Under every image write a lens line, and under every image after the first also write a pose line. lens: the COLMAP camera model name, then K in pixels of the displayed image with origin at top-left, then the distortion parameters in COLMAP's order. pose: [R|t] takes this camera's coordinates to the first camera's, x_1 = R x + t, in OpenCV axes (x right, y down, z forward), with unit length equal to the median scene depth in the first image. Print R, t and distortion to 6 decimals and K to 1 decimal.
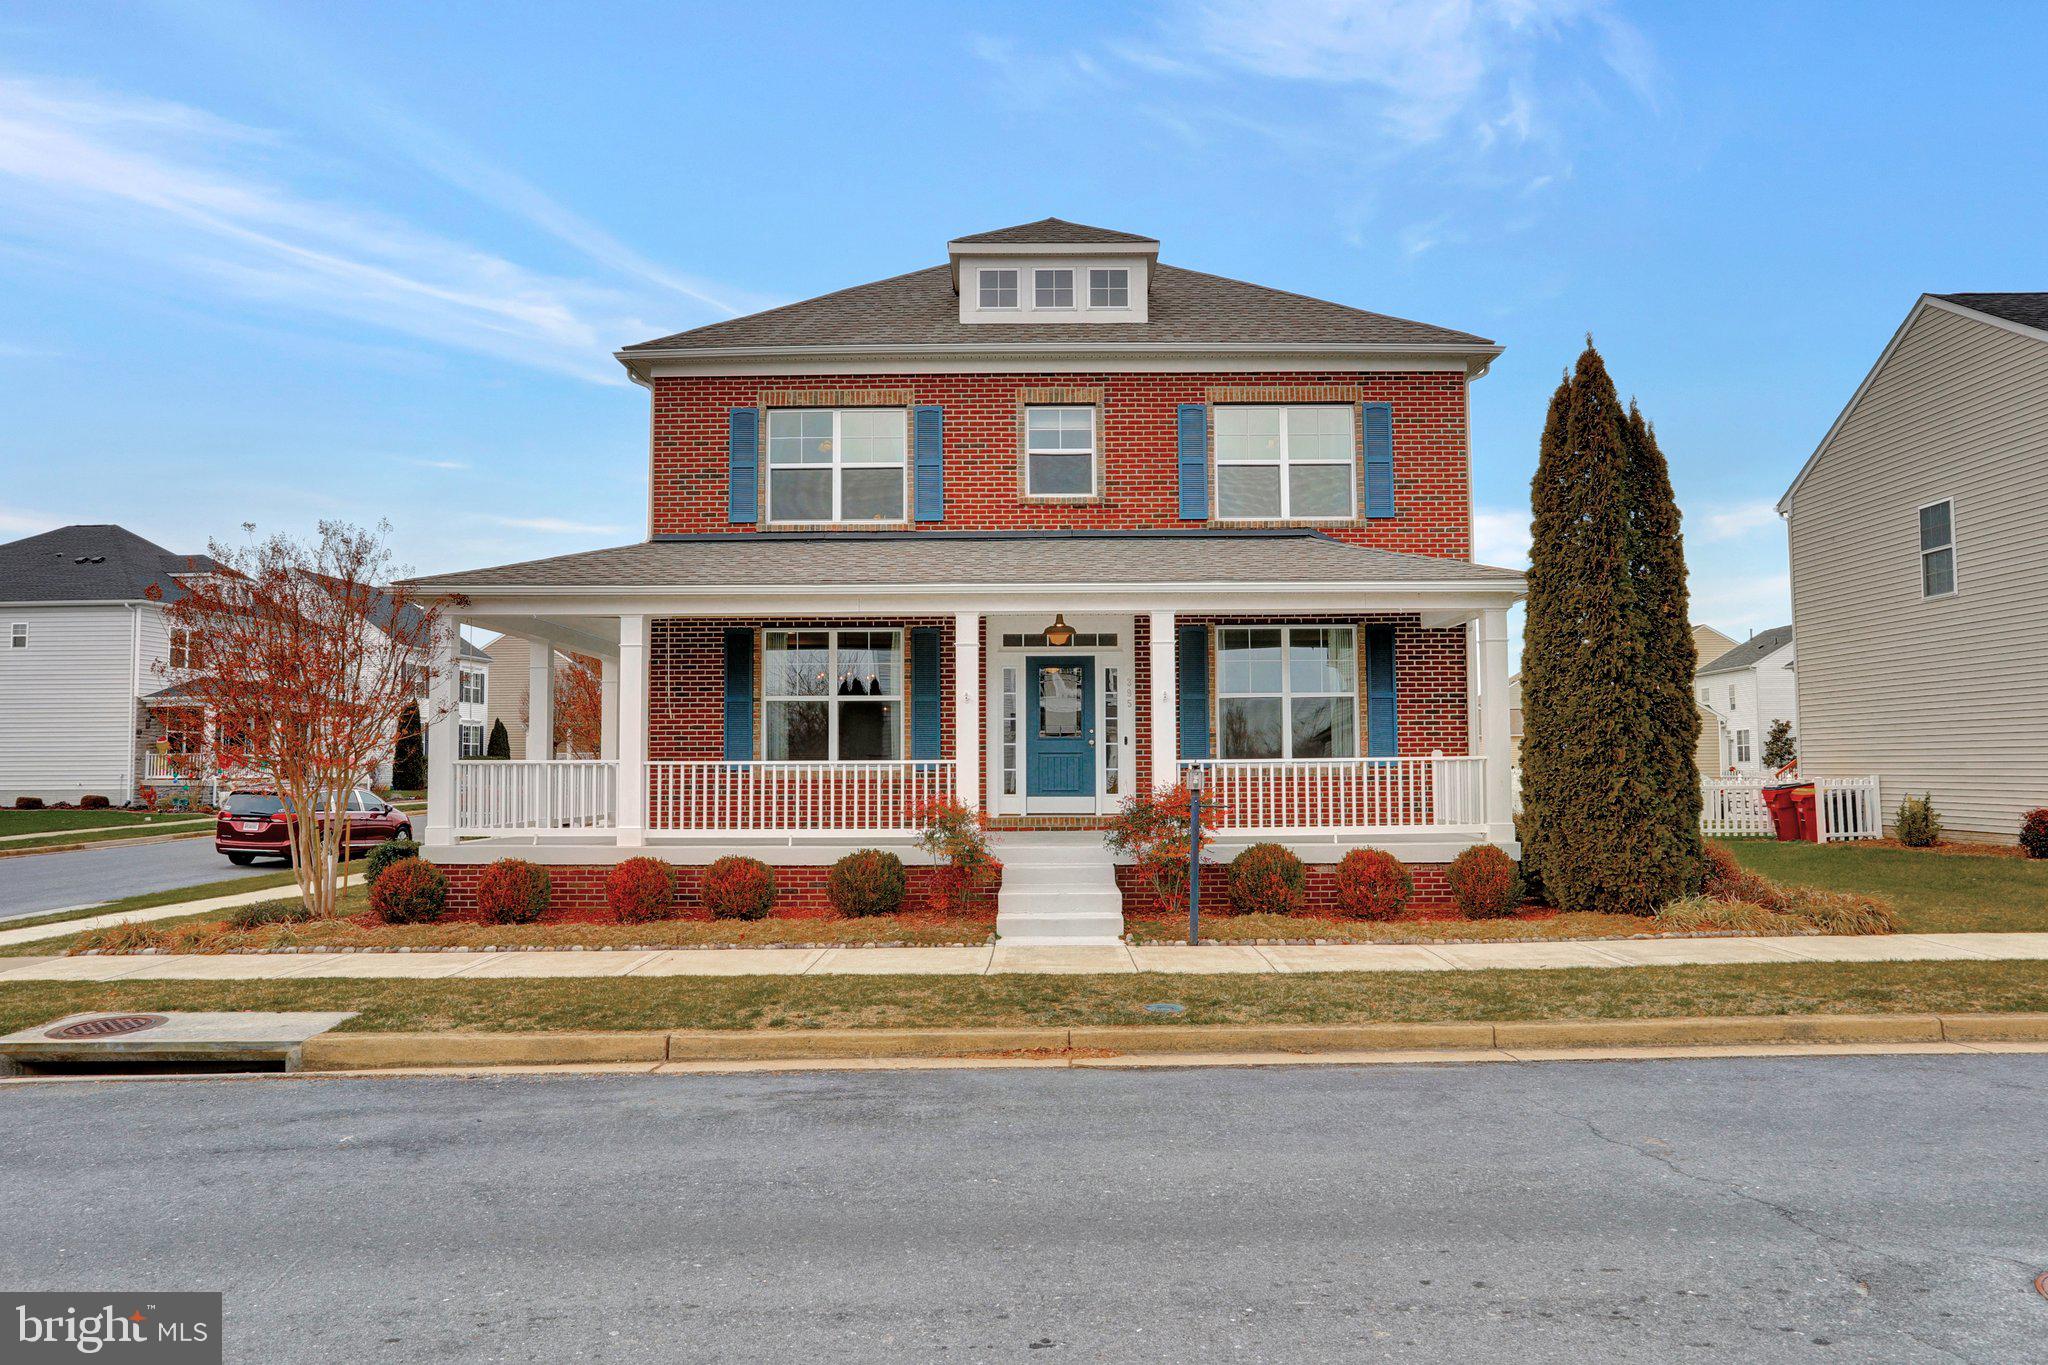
lens RADIAL K [[1332.3, 0, 1049.8], [0, 1332.3, 689.0], [0, 0, 1]] dist [-0.046925, 0.044370]
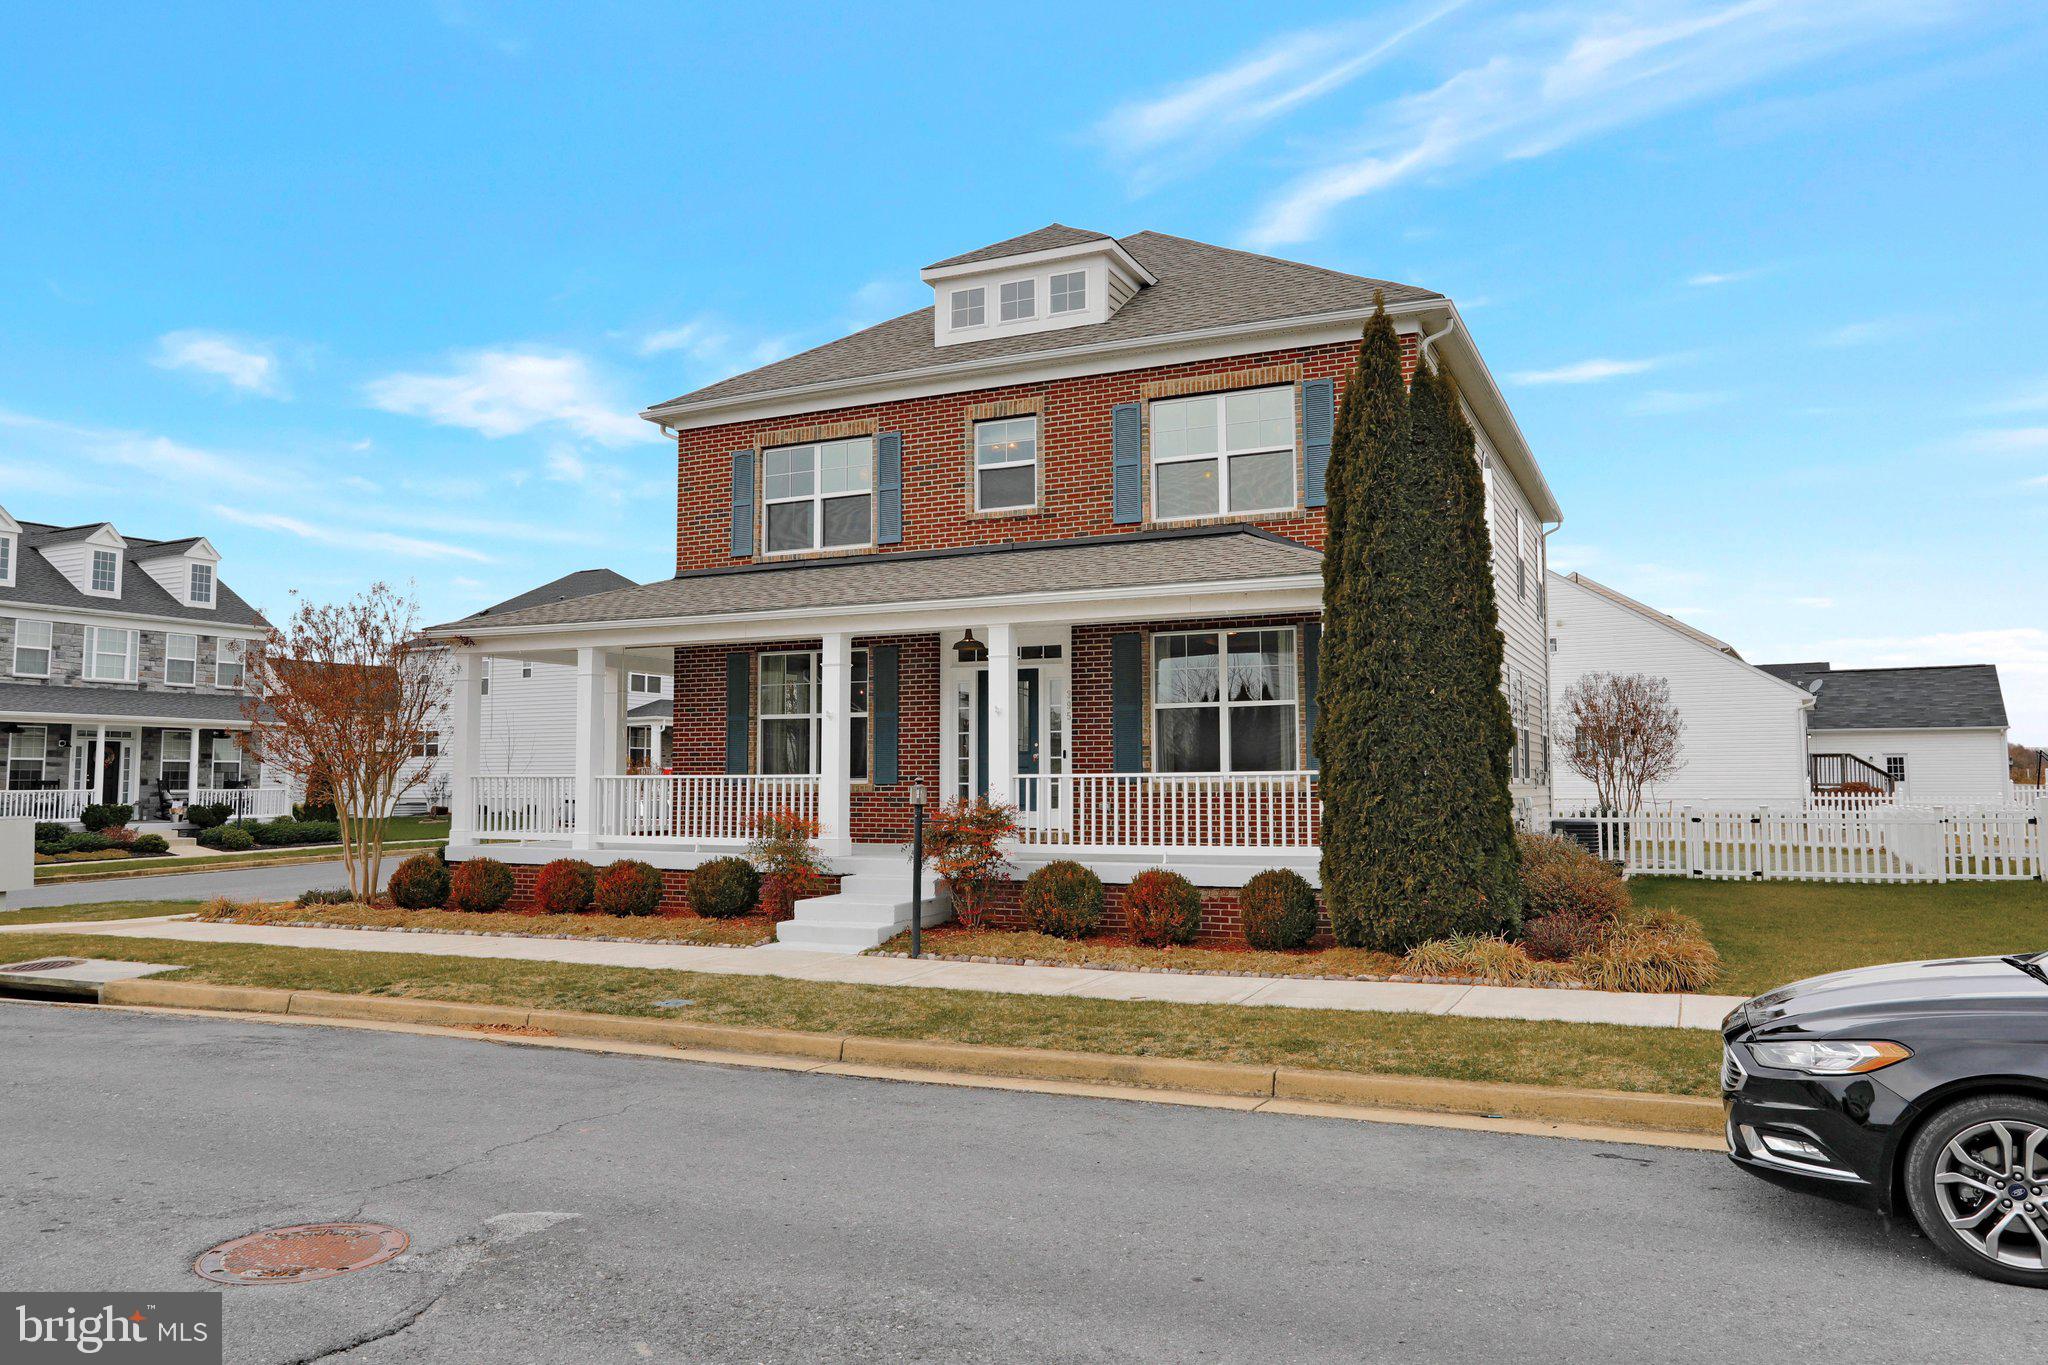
lens RADIAL K [[1453.8, 0, 1021.4], [0, 1453.8, 648.9], [0, 0, 1]] dist [-0.008260, -0.000090]
pose [[0.903900, -0.036021, -0.426224, 0.480859], [0.023317, 0.999116, -0.034989, -0.001764], [0.427108, 0.021688, 0.903941, 0.020402]]
